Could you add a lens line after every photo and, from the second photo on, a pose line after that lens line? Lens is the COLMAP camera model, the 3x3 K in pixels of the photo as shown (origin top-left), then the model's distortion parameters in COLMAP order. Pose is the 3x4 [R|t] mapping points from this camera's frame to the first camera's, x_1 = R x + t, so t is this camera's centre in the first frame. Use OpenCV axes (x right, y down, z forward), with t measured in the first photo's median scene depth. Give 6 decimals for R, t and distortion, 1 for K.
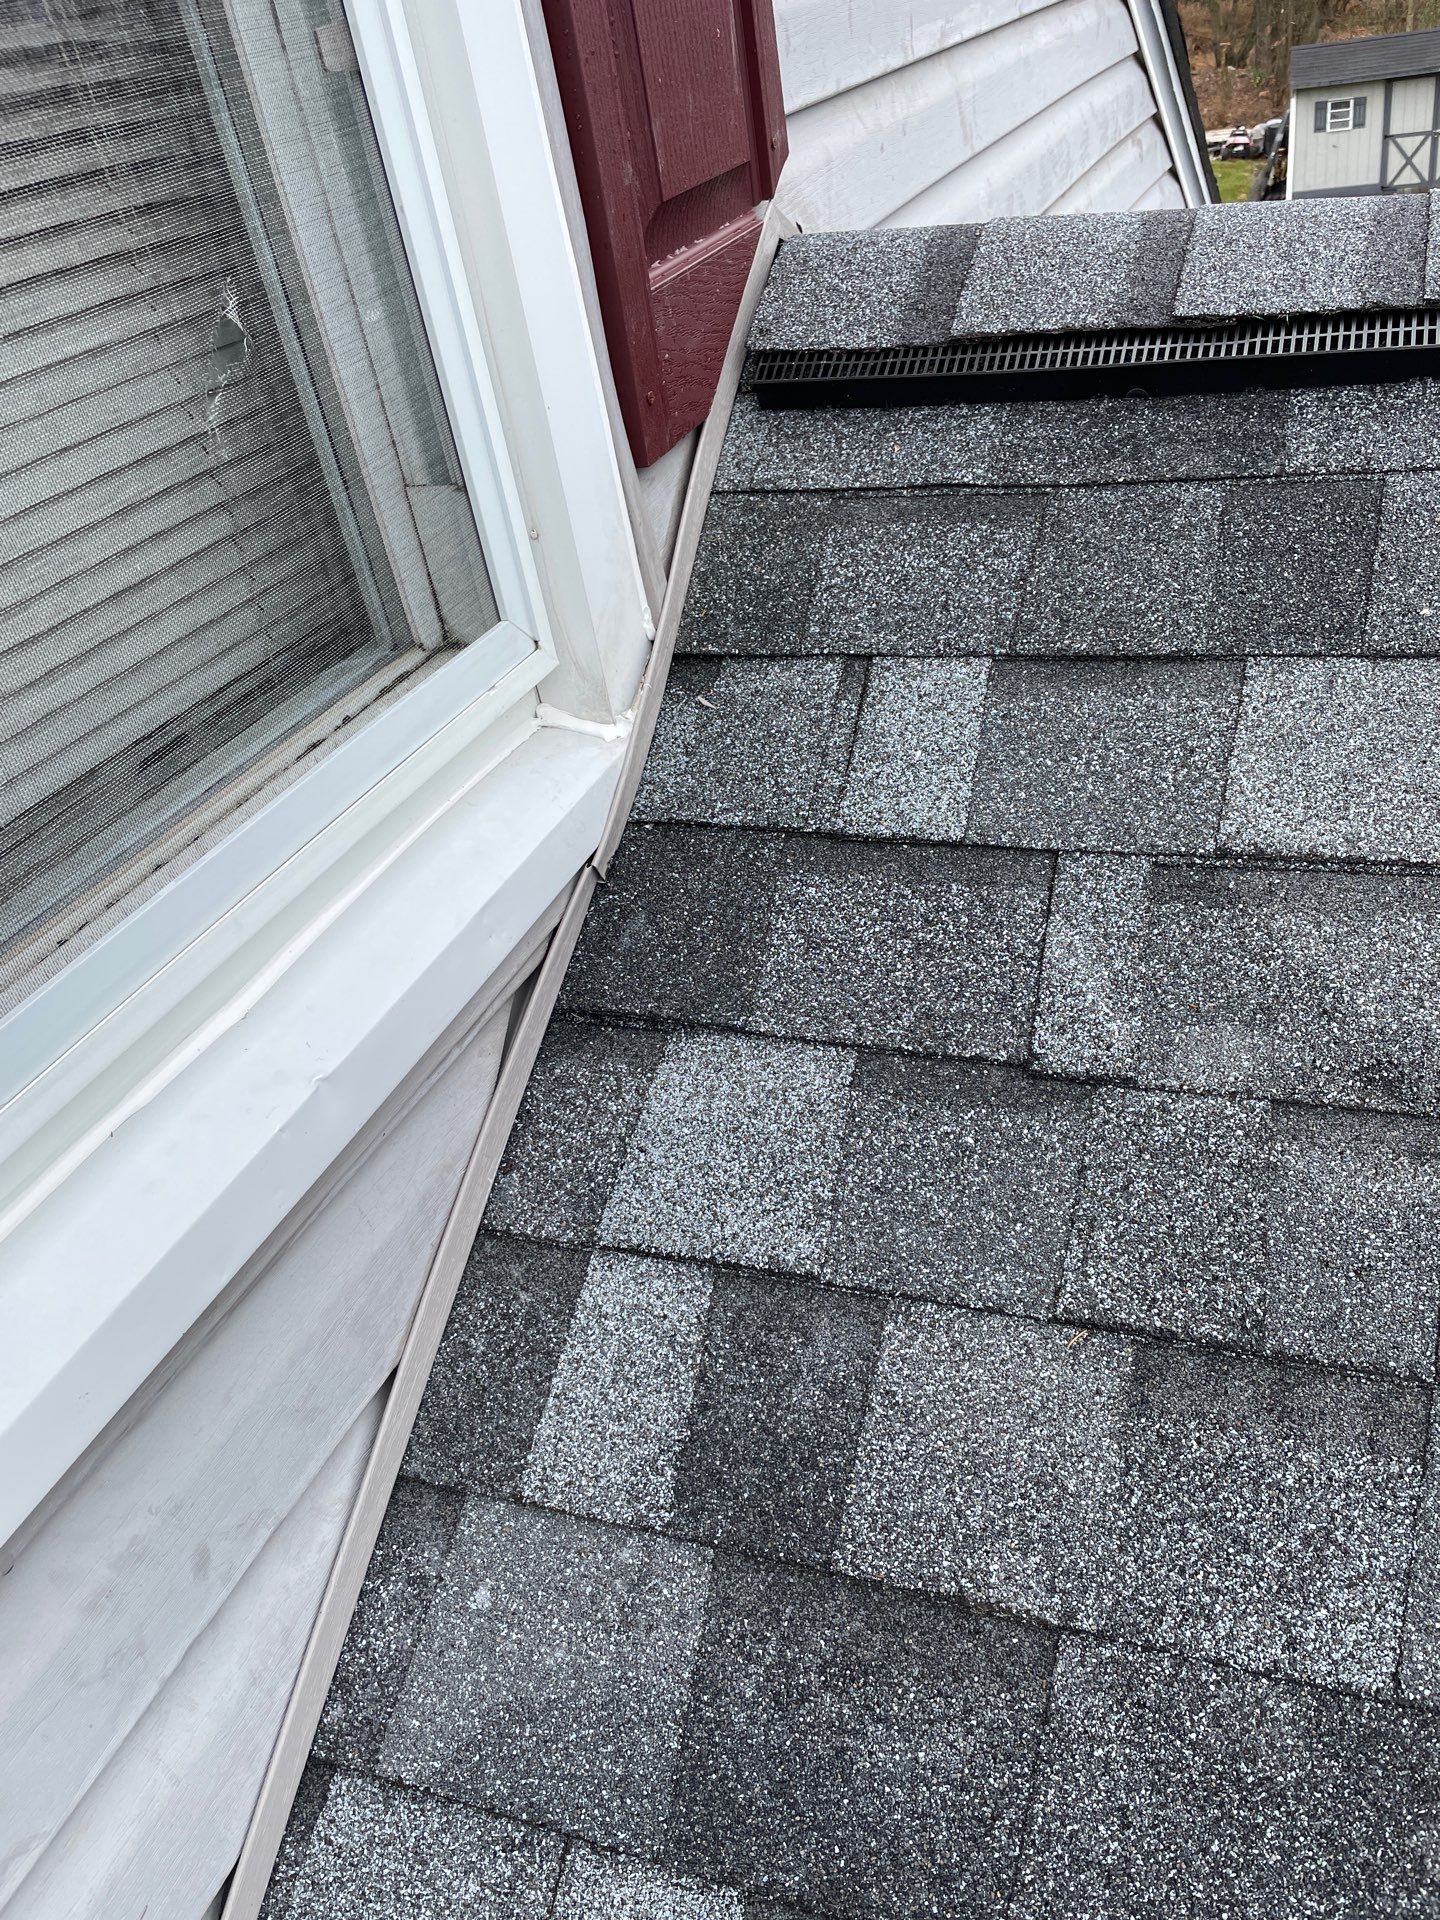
lens RADIAL K [[1416.6, 0, 723.2], [0, 1416.6, 961.8], [0, 0, 1]] dist [0.022223, -0.043873]
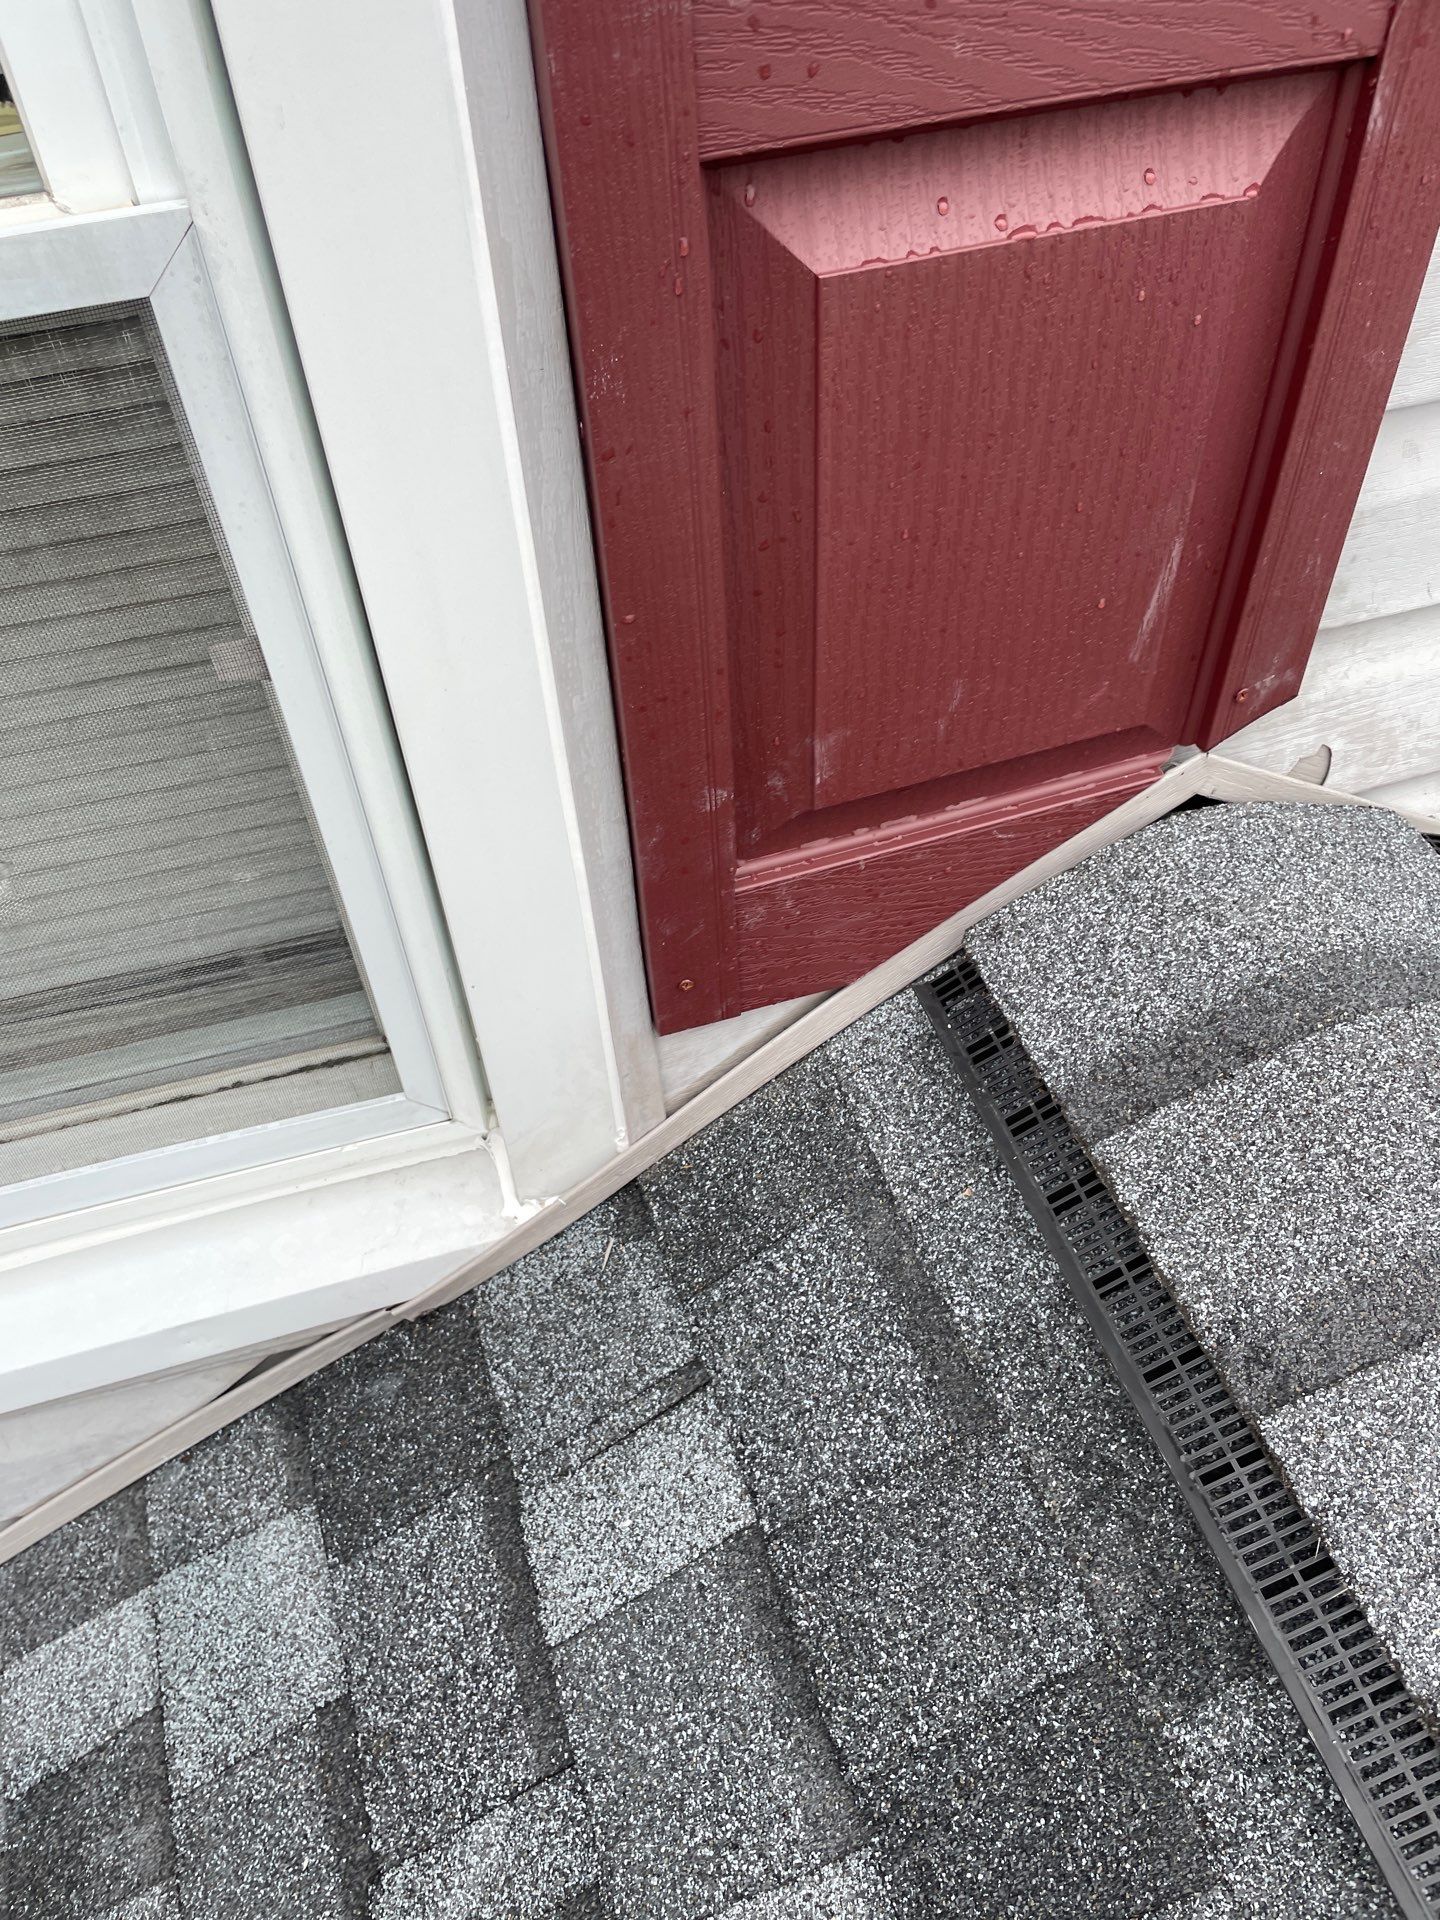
lens RADIAL K [[1416.6, 0, 722.2], [0, 1416.6, 947.5], [0, 0, 1]] dist [0.022223, -0.043873]
pose [[0.622888, 0.652907, -0.430955, 0.334355], [-0.494369, 0.755454, 0.429987, -0.855491], [0.606308, -0.054783, 0.793341, 0.385892]]
